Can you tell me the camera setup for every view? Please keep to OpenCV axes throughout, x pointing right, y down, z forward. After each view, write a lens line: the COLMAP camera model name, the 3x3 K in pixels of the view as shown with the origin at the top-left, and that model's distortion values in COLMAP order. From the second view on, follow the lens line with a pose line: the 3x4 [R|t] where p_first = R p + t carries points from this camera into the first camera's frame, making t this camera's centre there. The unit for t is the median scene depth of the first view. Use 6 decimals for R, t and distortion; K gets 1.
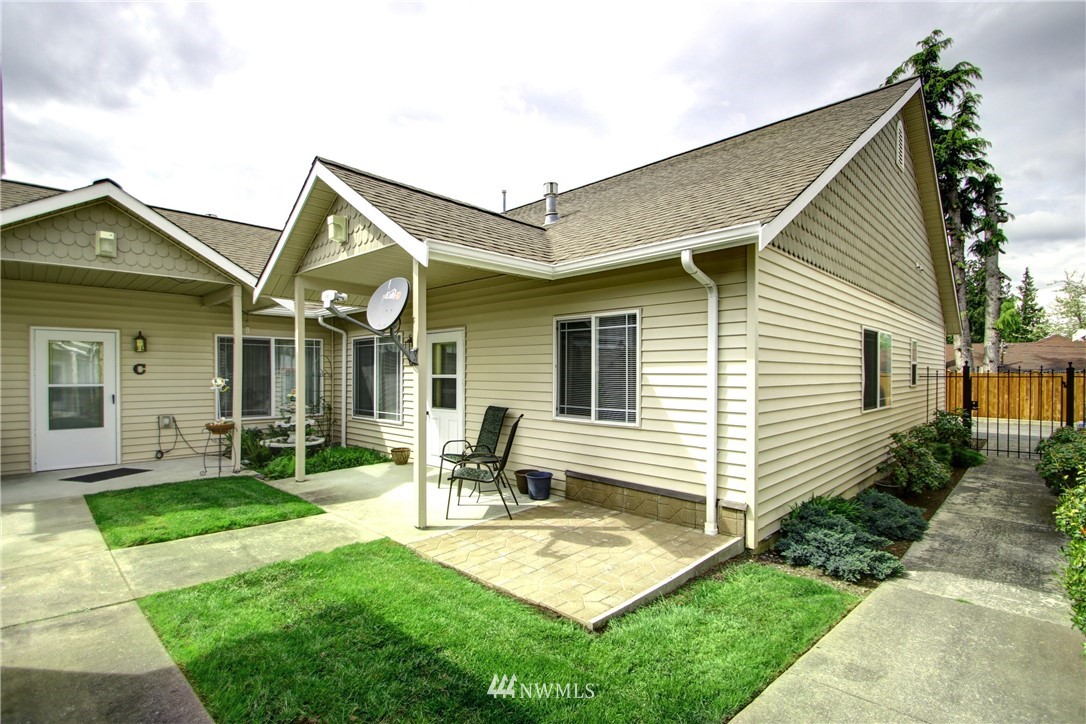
lens RADIAL K [[516.5, 0, 548.7], [0, 516.5, 375.8], [0, 0, 1]] dist [0.020344, -0.021282]
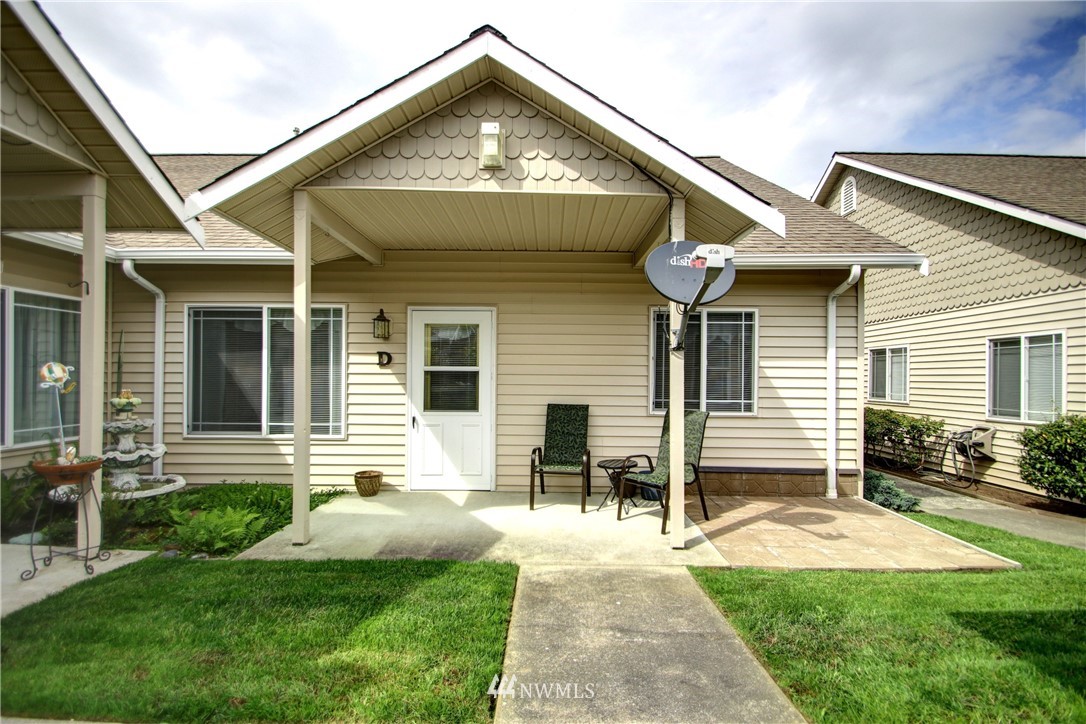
lens RADIAL K [[516.5, 0, 548.7], [0, 516.5, 375.8], [0, 0, 1]] dist [0.020344, -0.021282]
pose [[0.722474, 0.007683, 0.691356, -0.891358], [-0.003065, 0.999964, -0.007910, 0.024290], [-0.691392, 0.003596, 0.722471, 0.501403]]
